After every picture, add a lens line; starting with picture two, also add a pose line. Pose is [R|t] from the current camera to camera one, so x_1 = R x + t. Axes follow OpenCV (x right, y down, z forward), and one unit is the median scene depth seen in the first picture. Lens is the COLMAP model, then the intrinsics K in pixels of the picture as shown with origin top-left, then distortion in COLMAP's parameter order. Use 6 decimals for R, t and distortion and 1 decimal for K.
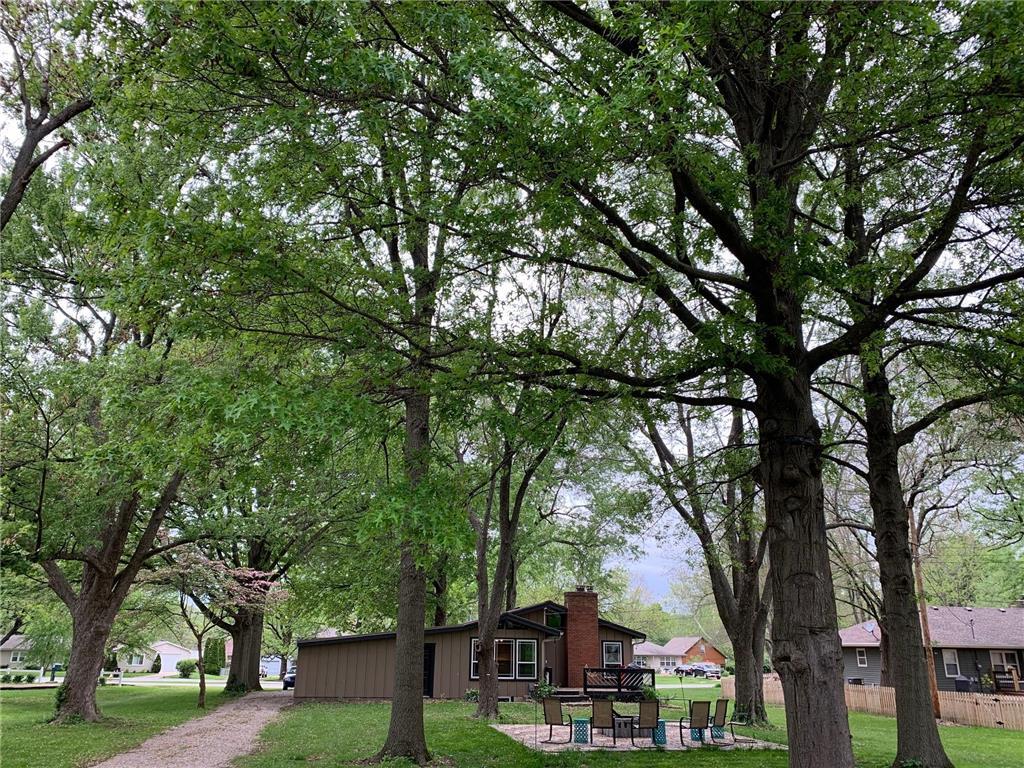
lens RADIAL K [[784.2, 0, 507.6], [0, 784.2, 380.3], [0, 0, 1]] dist [0.011182, 0.001000]
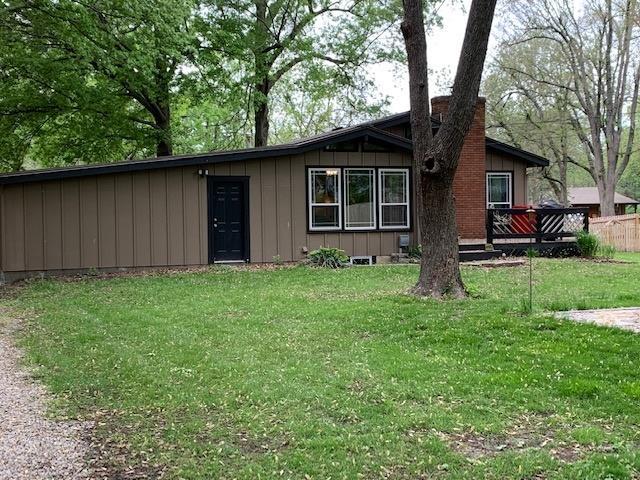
lens RADIAL K [[839.3, 0, 321.7], [0, 839.3, 239.4], [0, 0, 1]] dist [0.014102, 0.000000]
pose [[0.982073, -0.033931, 0.185419, -0.155131], [-0.034797, 0.934125, 0.355245, 0.159807], [-0.185259, -0.355328, 0.916199, 0.413396]]
